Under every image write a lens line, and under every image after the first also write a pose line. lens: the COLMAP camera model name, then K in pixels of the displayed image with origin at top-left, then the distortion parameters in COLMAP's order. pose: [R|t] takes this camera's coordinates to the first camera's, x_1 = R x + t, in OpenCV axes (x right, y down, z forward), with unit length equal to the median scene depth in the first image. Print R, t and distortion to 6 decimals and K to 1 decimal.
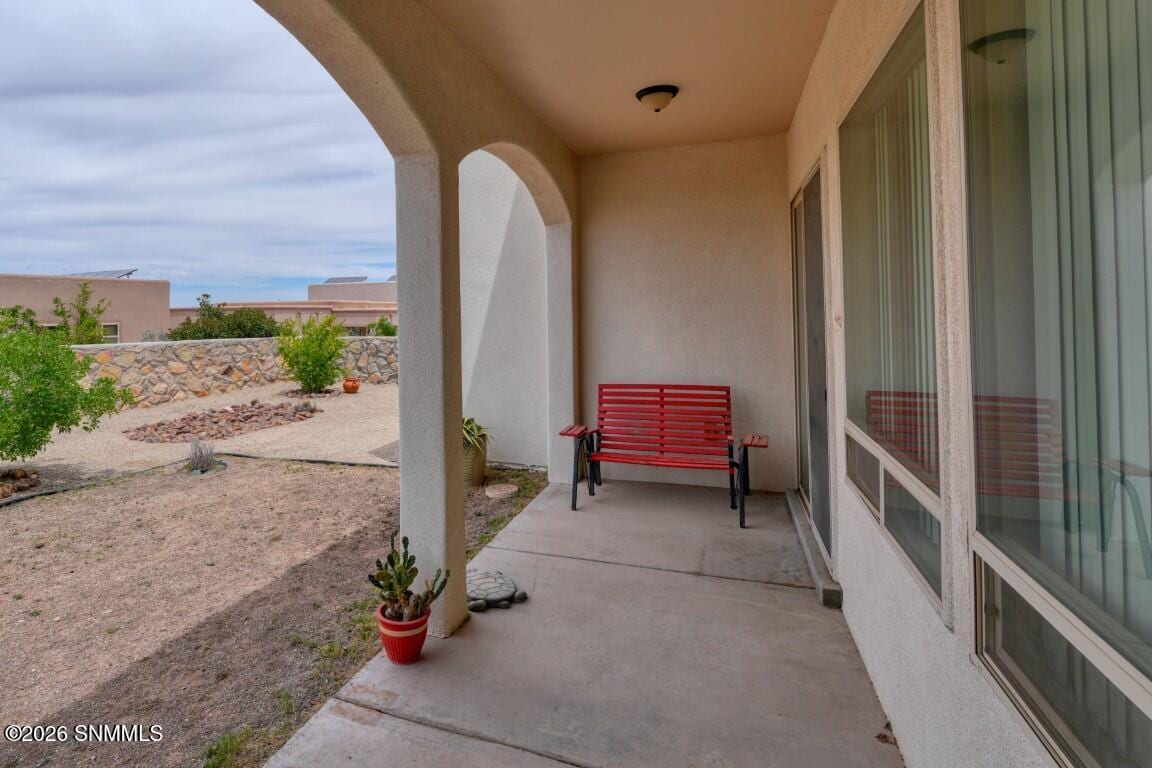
lens RADIAL K [[611.8, 0, 437.5], [0, 611.8, 303.5], [0, 0, 1]] dist [-0.001047, -0.000907]
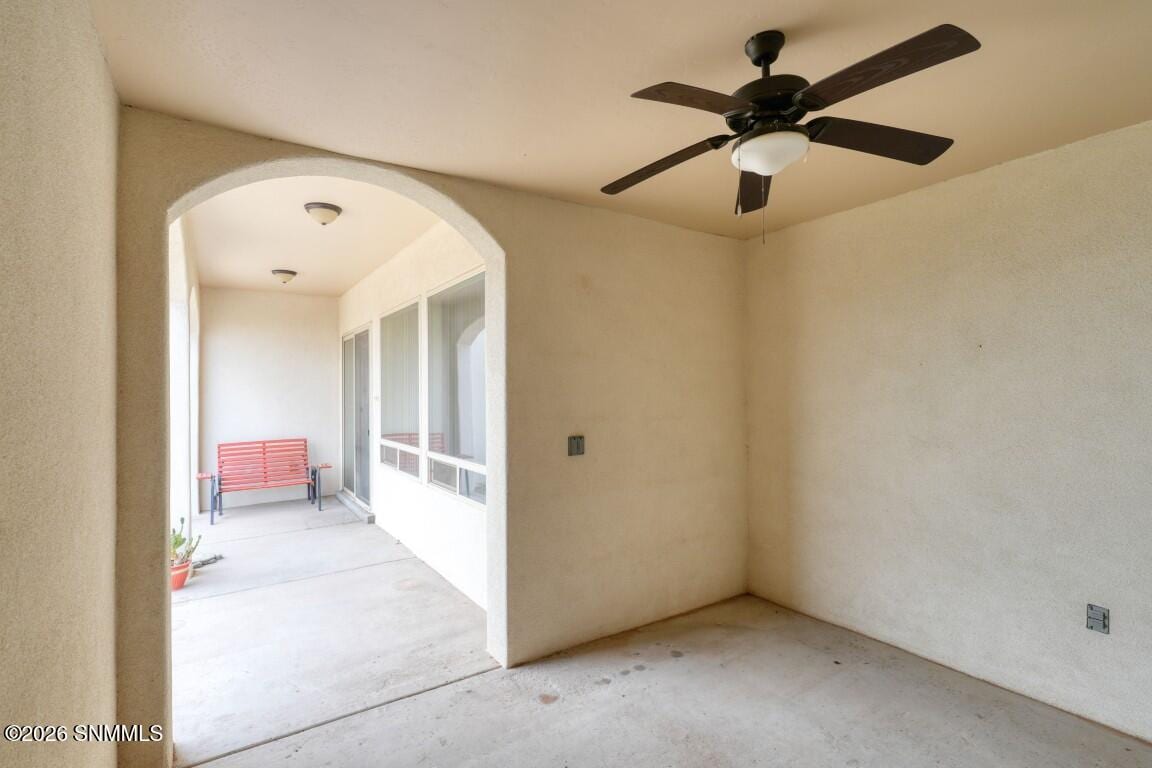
lens RADIAL K [[586.3, 0, 576.0], [0, 586.3, 384.0], [0, 0, 1]] dist [-0.000559, -0.000133]
pose [[0.525508, 0.025650, 0.850402, -0.714731], [-0.012692, 0.999671, -0.022309, 0.011684], [-0.850694, 0.000930, 0.525661, -0.694580]]
